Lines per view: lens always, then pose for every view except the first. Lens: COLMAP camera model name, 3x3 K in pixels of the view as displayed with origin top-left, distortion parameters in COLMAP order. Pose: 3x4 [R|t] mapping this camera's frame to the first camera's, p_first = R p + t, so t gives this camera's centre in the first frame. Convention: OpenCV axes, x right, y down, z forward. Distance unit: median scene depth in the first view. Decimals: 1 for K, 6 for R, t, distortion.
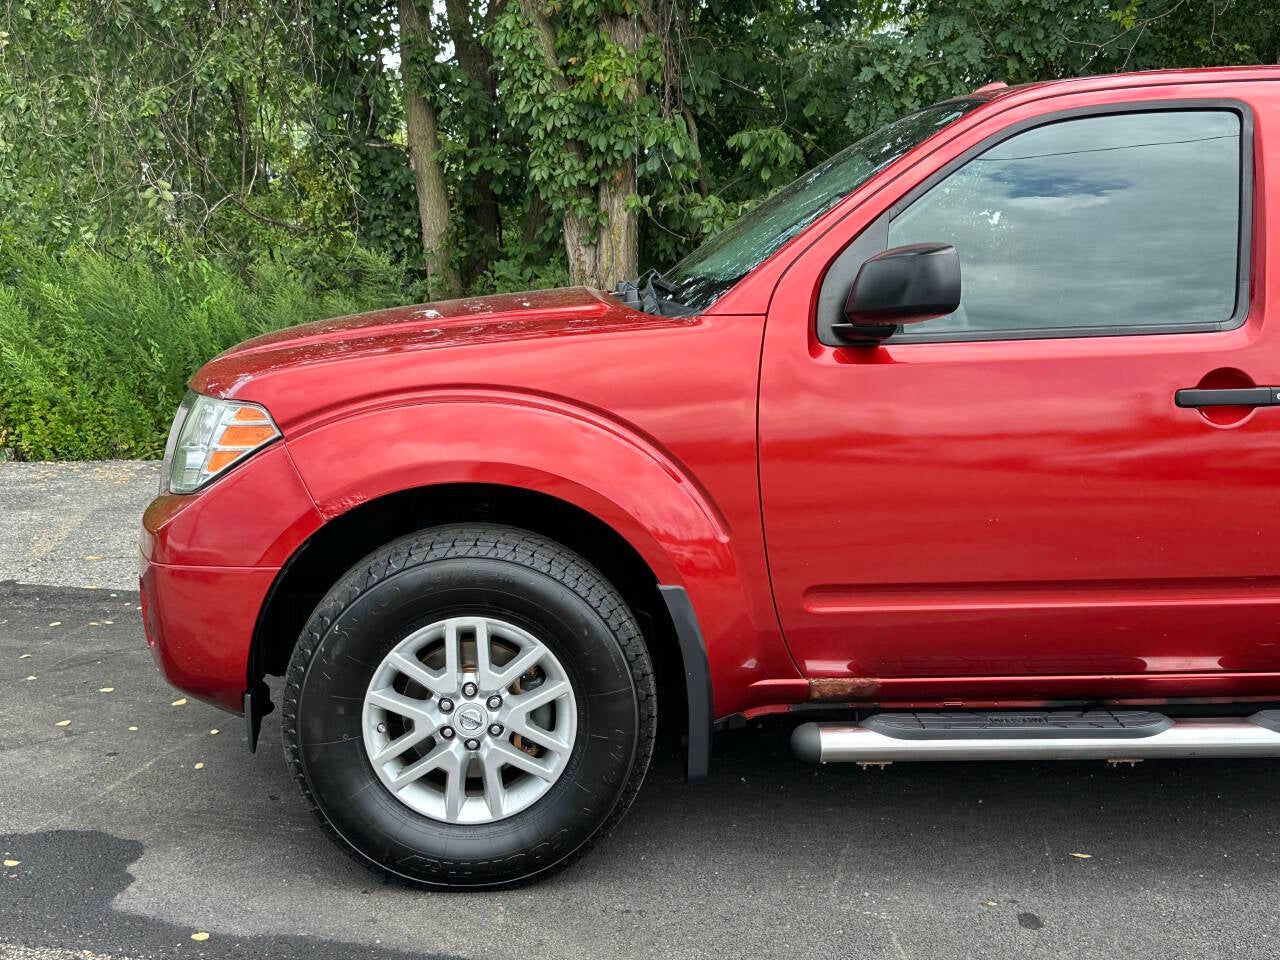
lens RADIAL K [[1597.1, 0, 646.8], [0, 1597.1, 478.7], [0, 0, 1]] dist [0.207991, -0.463944]
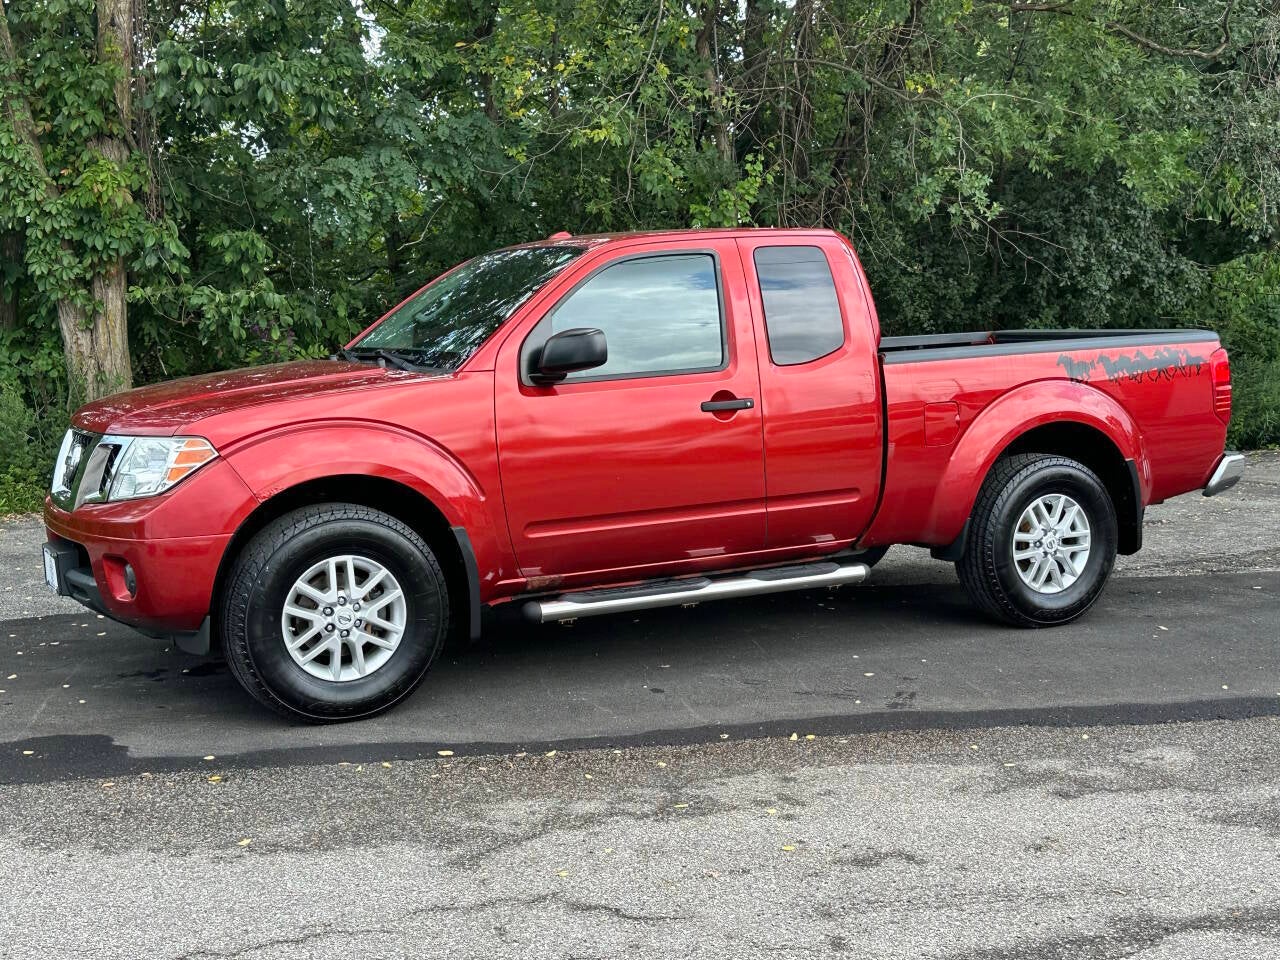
lens RADIAL K [[1602.1, 0, 648.4], [0, 1602.1, 488.7], [0, 0, 1]] dist [0.201642, -0.436711]
pose [[0.906658, -0.070264, 0.415973, -0.171375], [0.086436, 0.996054, -0.020150, 0.025714], [-0.412916, 0.054224, 0.909154, -0.222547]]
